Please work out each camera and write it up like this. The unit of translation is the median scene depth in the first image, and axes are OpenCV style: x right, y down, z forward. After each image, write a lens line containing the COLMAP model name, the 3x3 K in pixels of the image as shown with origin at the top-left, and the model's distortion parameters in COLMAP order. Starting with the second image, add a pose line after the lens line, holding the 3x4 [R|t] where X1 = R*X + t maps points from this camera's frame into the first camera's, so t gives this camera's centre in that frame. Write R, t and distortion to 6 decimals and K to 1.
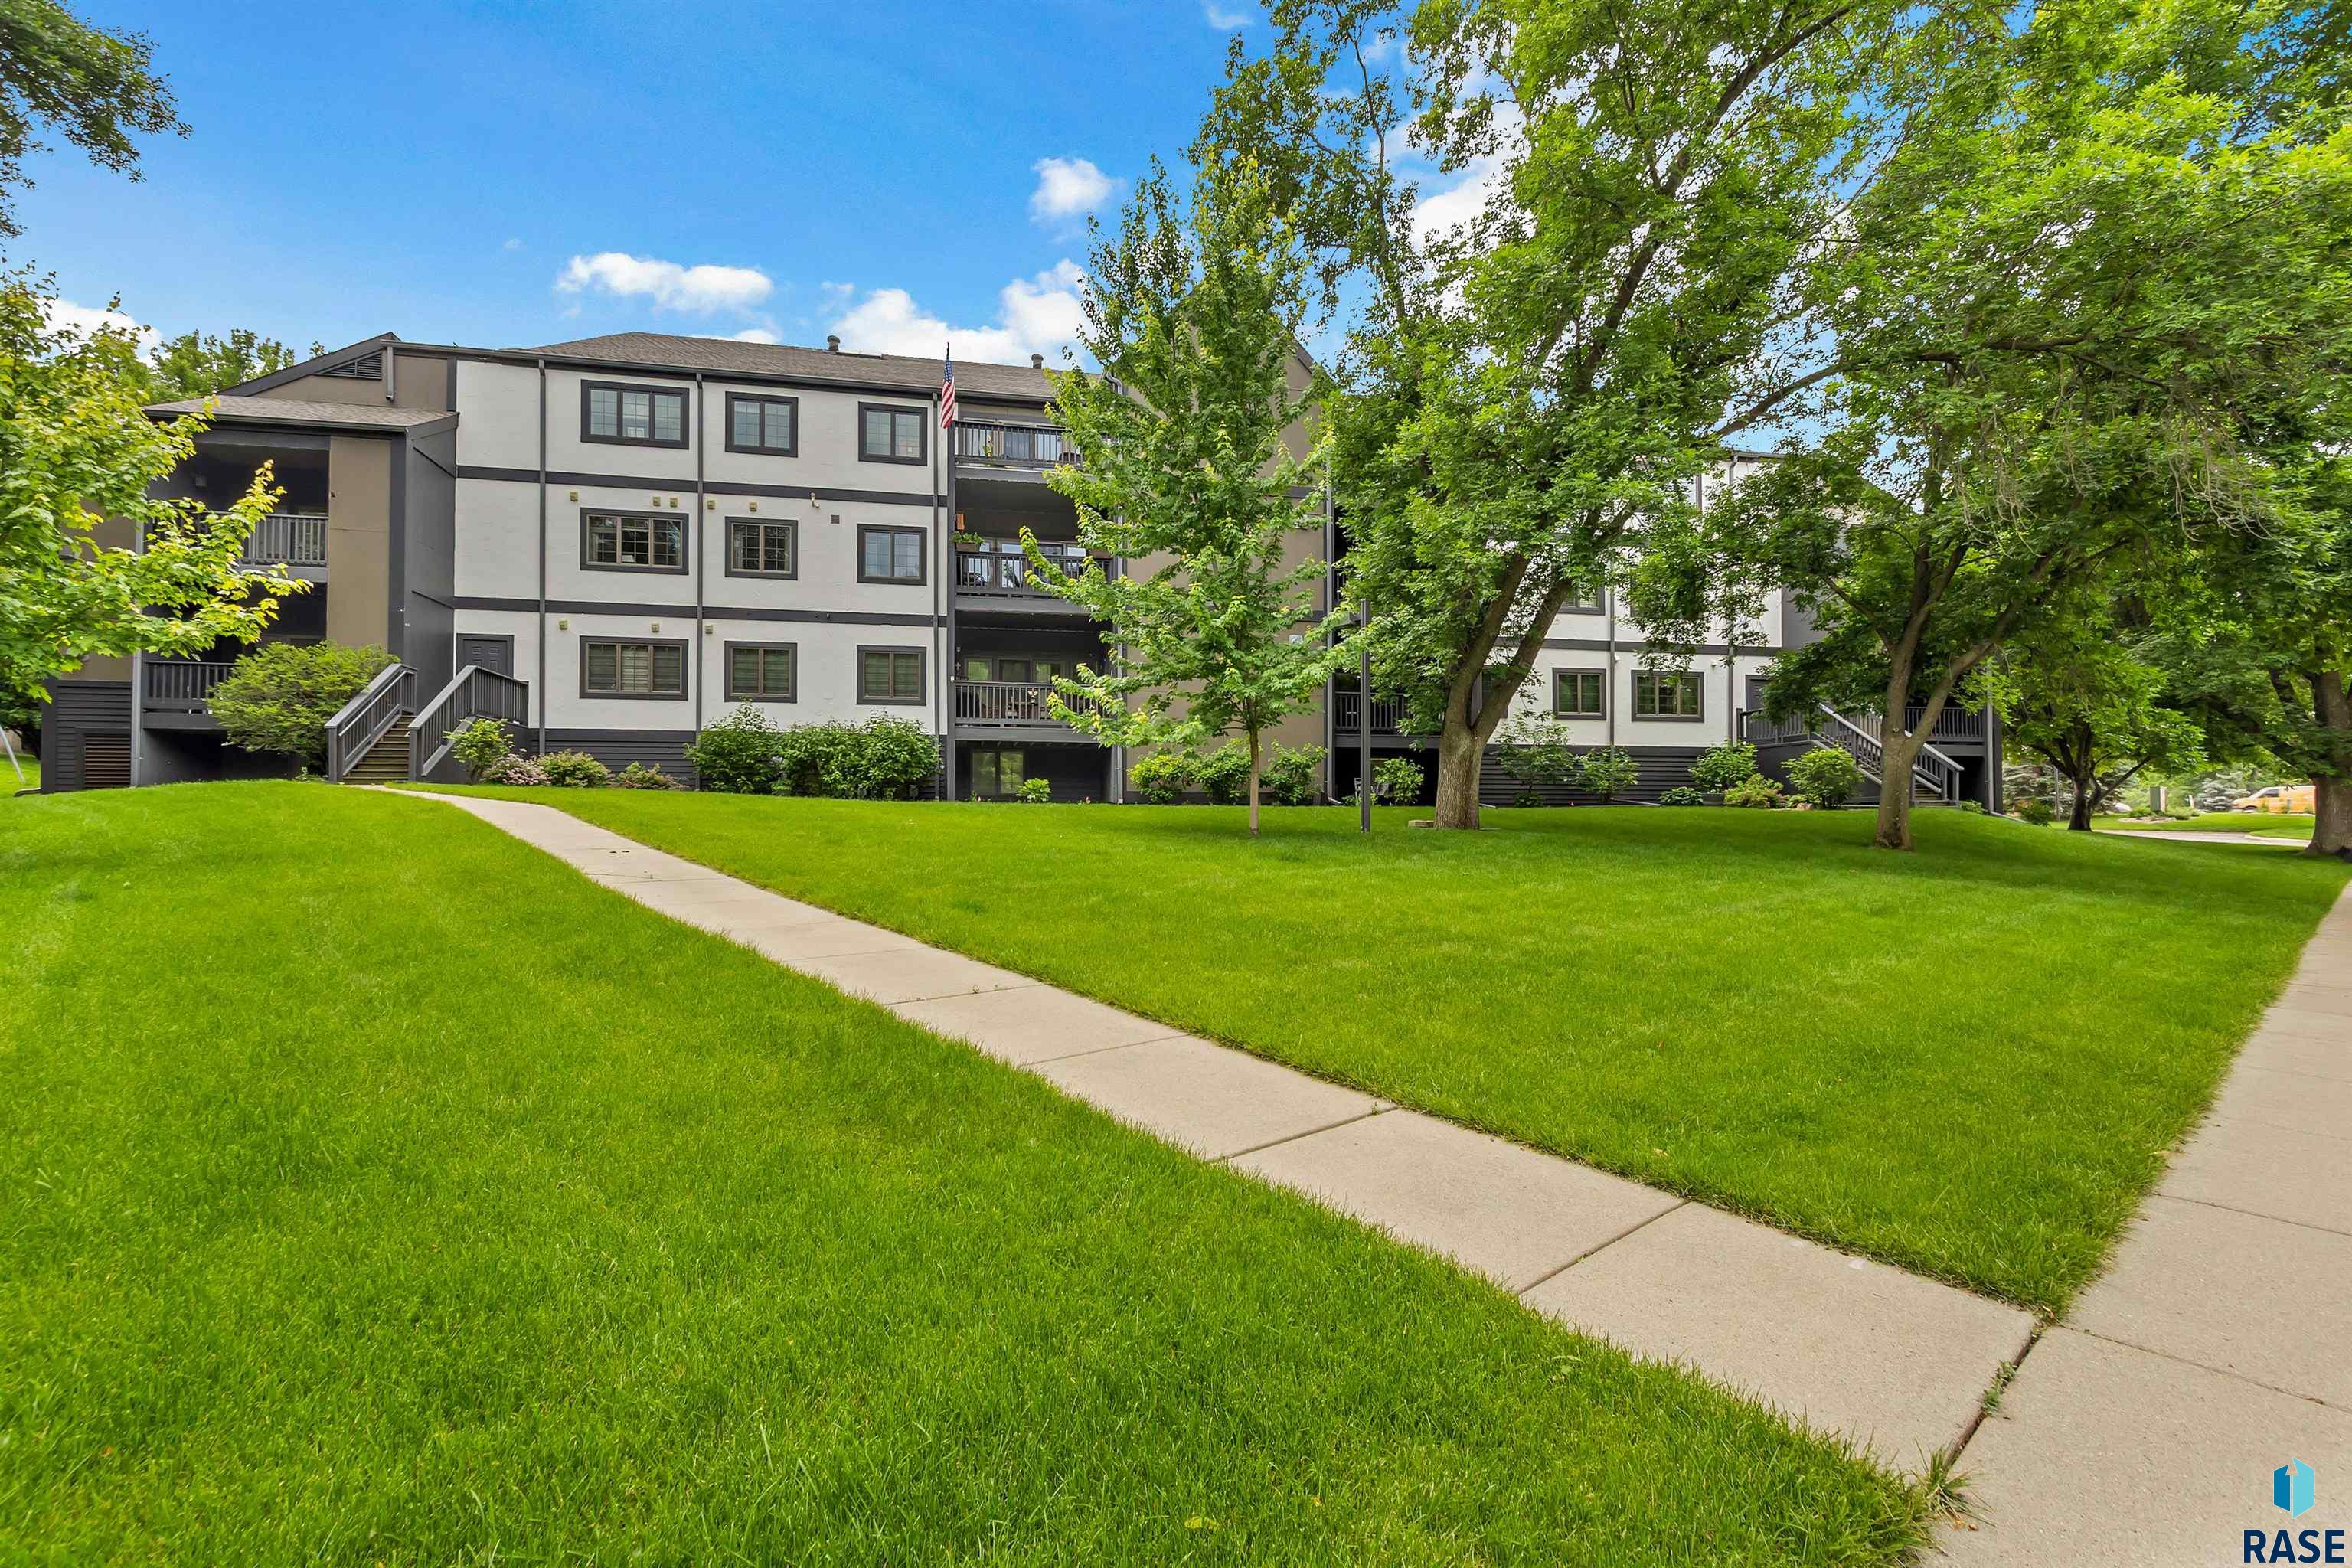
lens RADIAL K [[1085.5, 0, 1179.6], [0, 1085.5, 777.7], [0, 0, 1]] dist [0.001437, -0.000112]
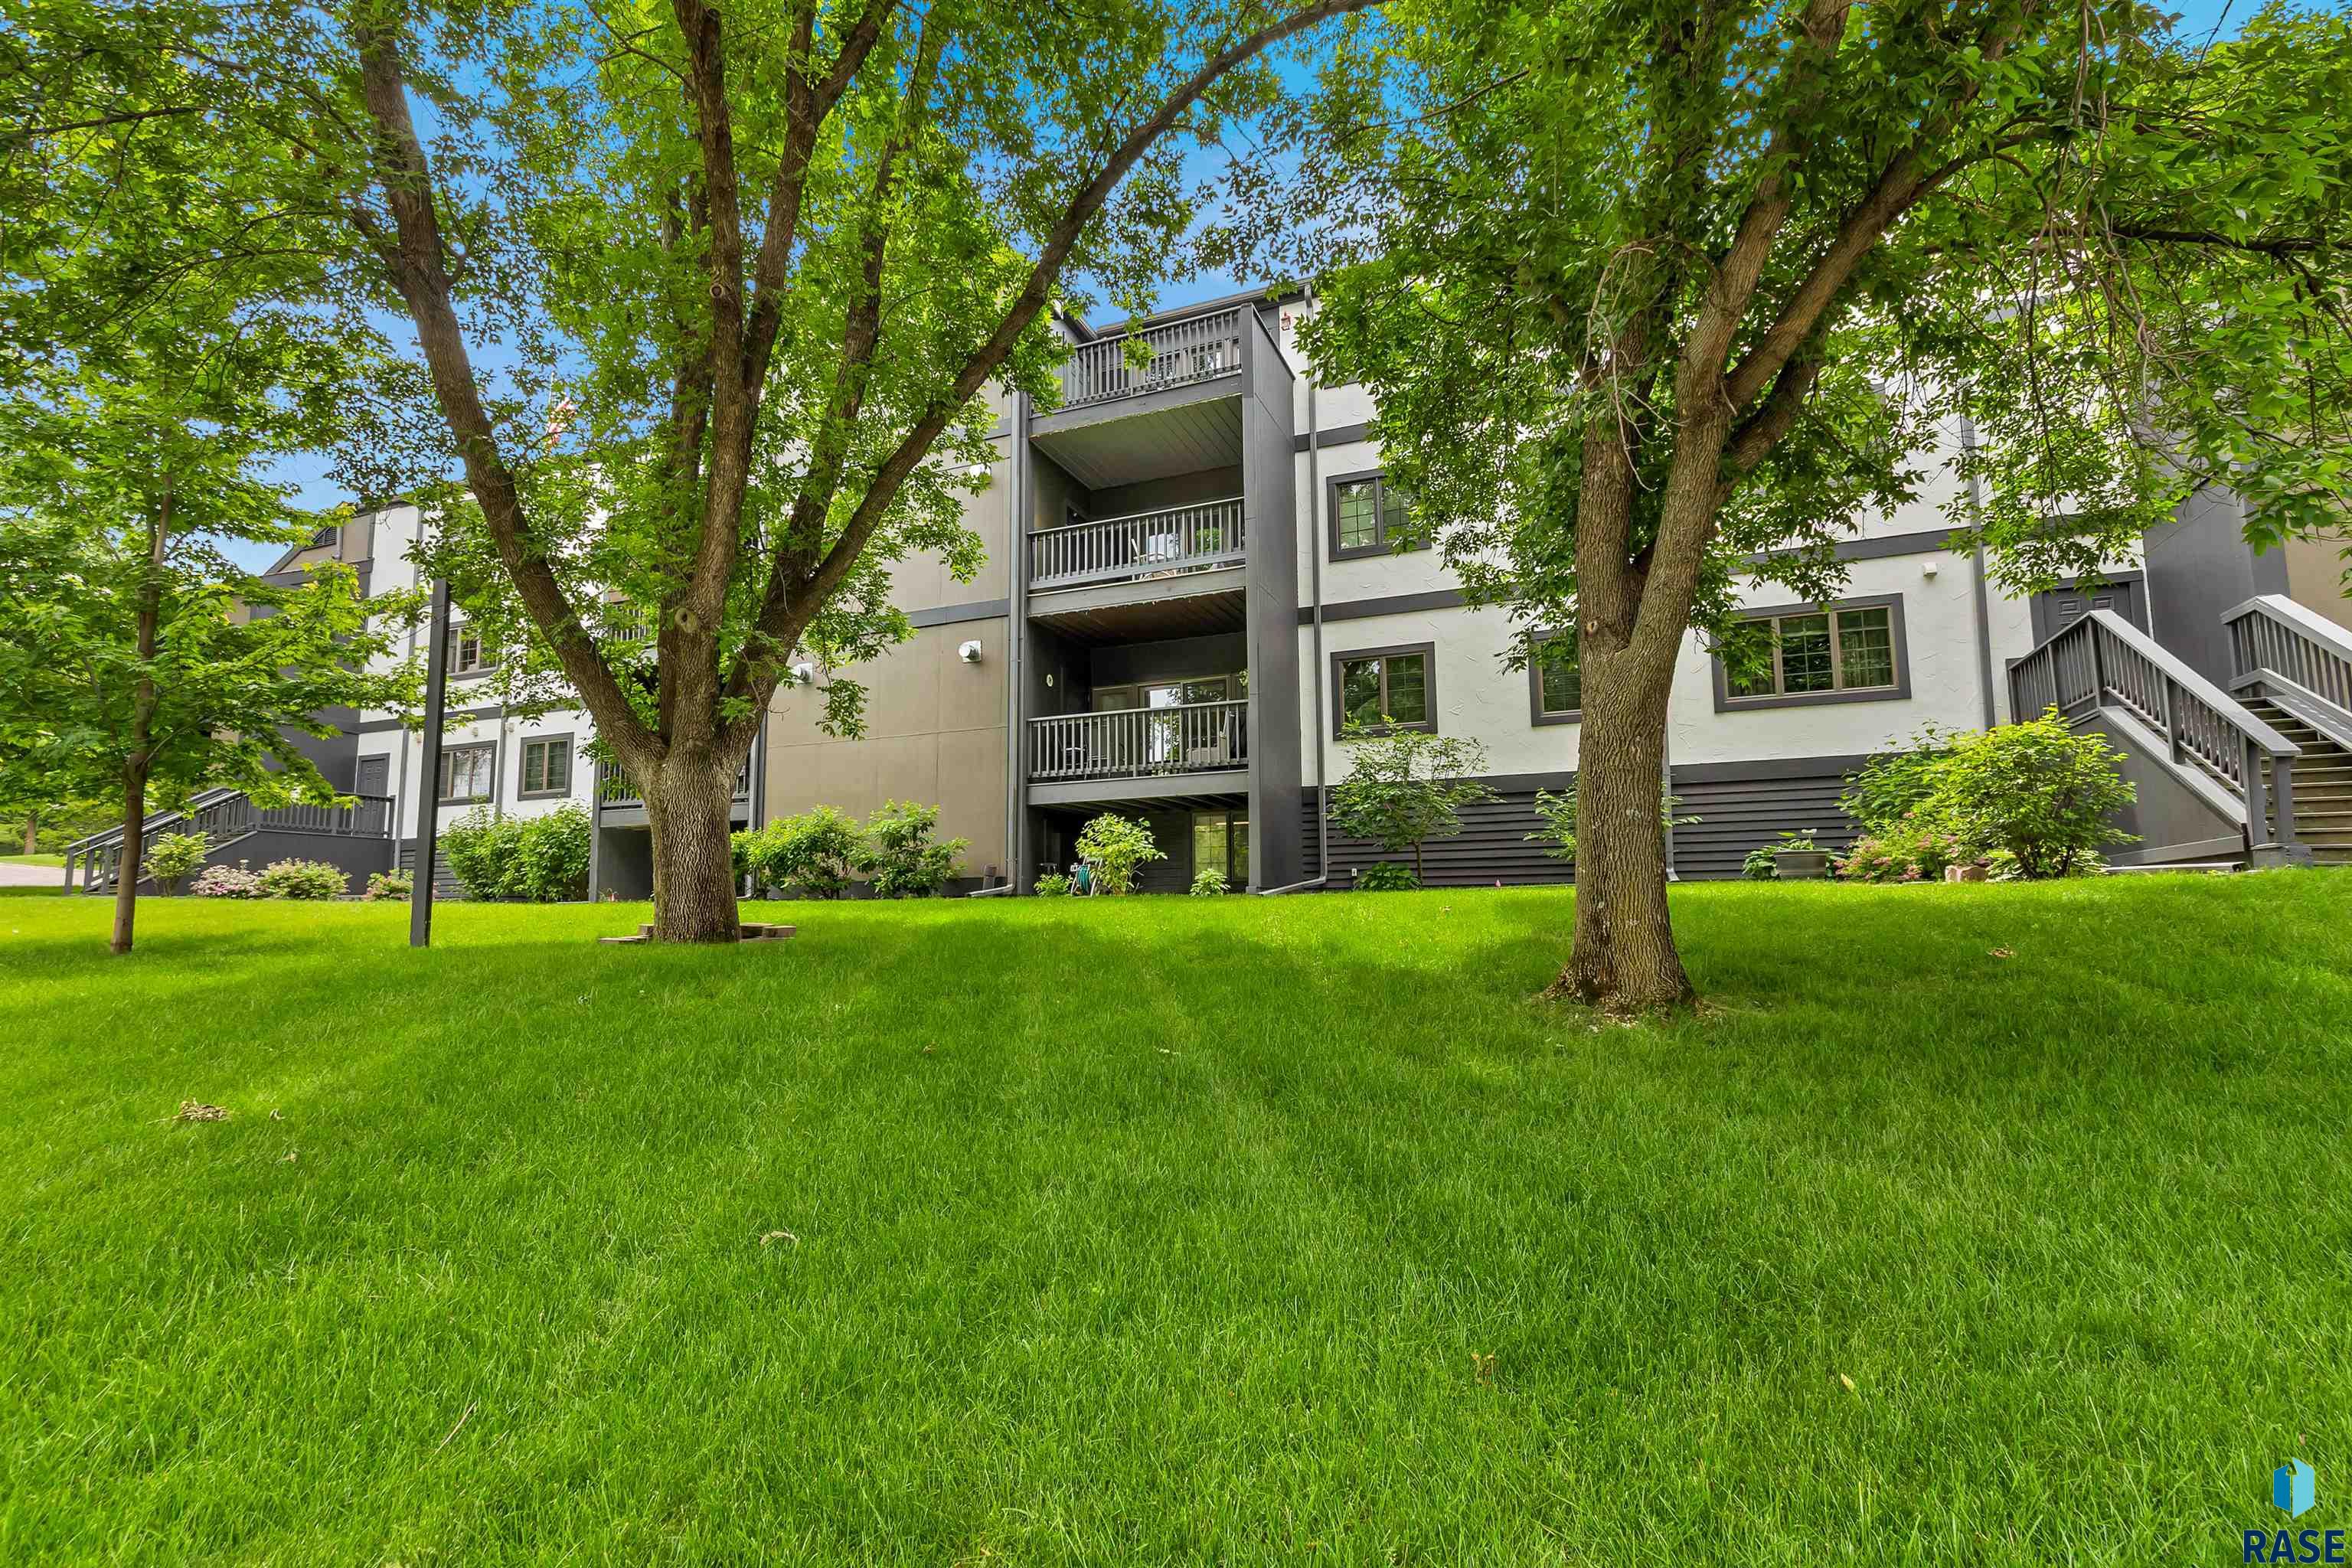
lens RADIAL K [[1085.5, 0, 1179.6], [0, 1085.5, 777.7], [0, 0, 1]] dist [0.001437, -0.000112]
pose [[0.803384, -0.069550, -0.591386, 0.598690], [0.046813, 0.997459, -0.053712, -0.007747], [0.593619, 0.015467, 0.804598, 0.515675]]
